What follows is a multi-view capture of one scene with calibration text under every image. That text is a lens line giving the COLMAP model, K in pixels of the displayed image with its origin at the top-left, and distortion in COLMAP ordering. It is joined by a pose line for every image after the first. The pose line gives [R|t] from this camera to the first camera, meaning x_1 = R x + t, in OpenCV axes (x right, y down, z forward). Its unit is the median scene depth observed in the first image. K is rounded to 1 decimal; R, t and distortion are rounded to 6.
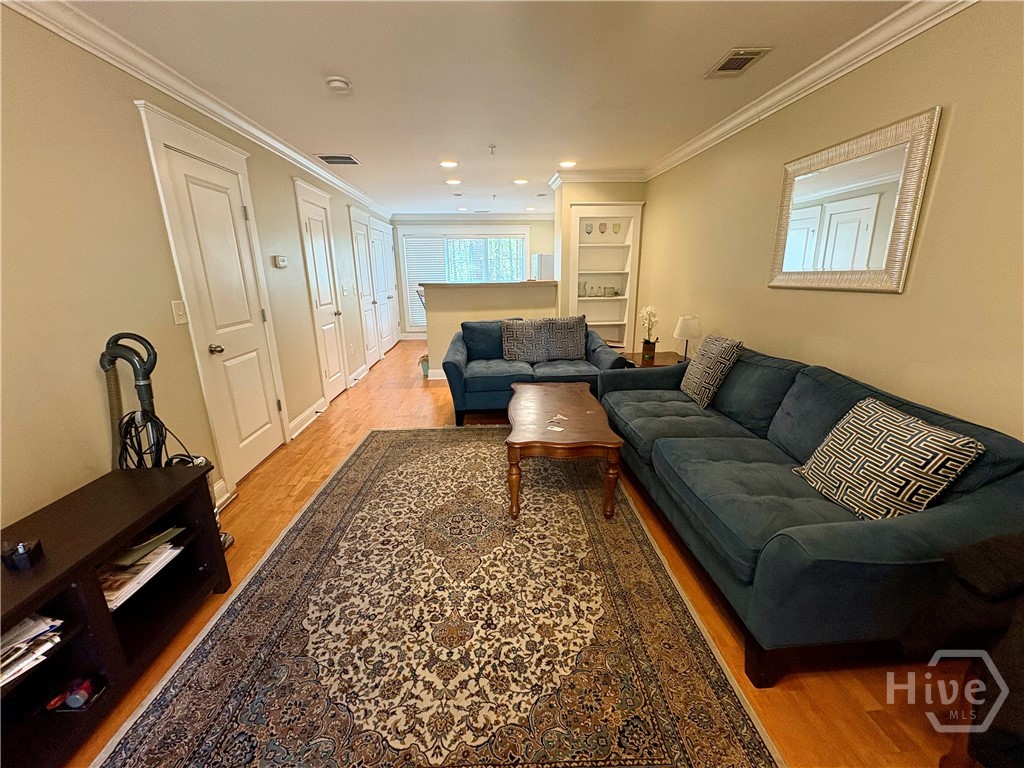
lens RADIAL K [[407.0, 0, 512.0], [0, 407.0, 384.0], [0, 0, 1]] dist [-0.000482, -0.000146]
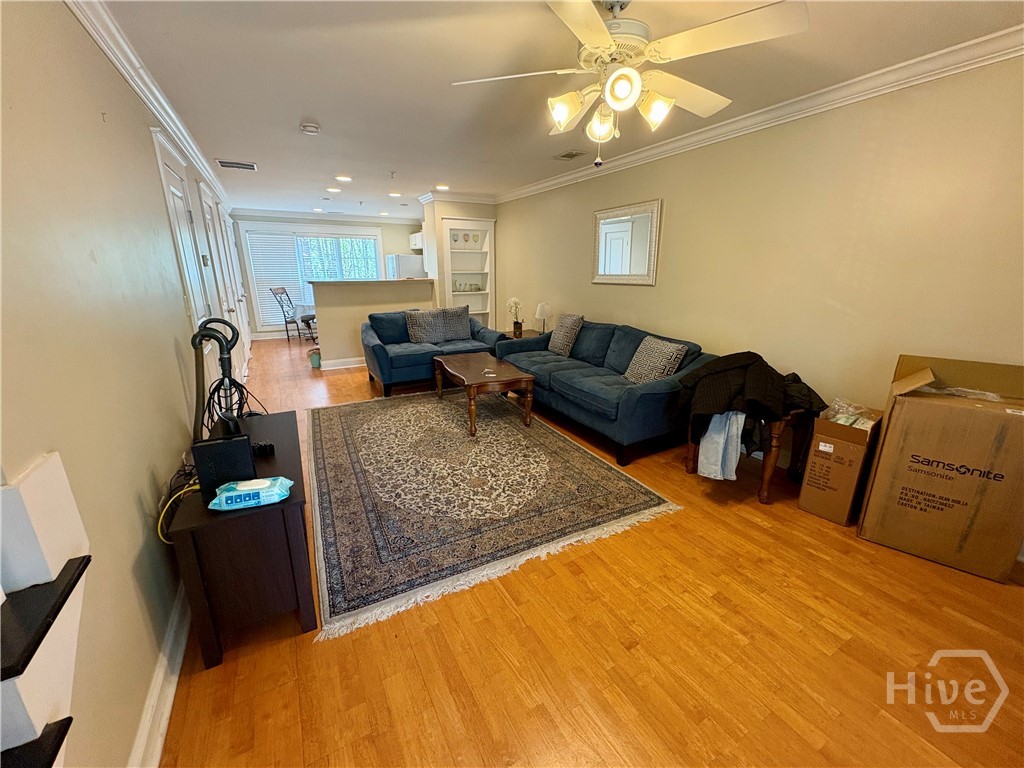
lens RADIAL K [[407.0, 0, 512.0], [0, 407.0, 384.0], [0, 0, 1]] dist [-0.000482, -0.000146]
pose [[0.903624, -0.104676, 0.415340, -0.435042], [0.102480, 0.994351, 0.027644, 0.101053], [-0.415887, 0.017584, 0.909246, -0.407624]]
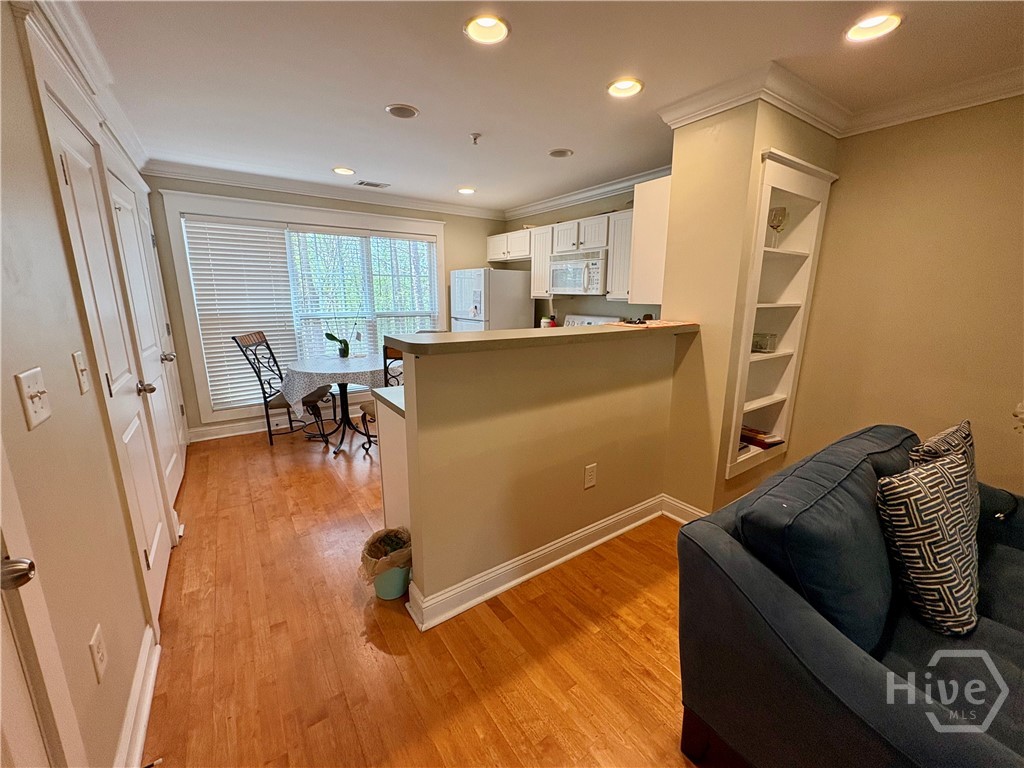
lens RADIAL K [[407.0, 0, 512.0], [0, 407.0, 384.0], [0, 0, 1]] dist [-0.000482, -0.000146]
pose [[0.860947, -0.091348, 0.500425, -0.621912], [0.120054, 0.992443, -0.025383, -0.399932], [-0.494324, 0.081932, 0.865408, 1.438864]]
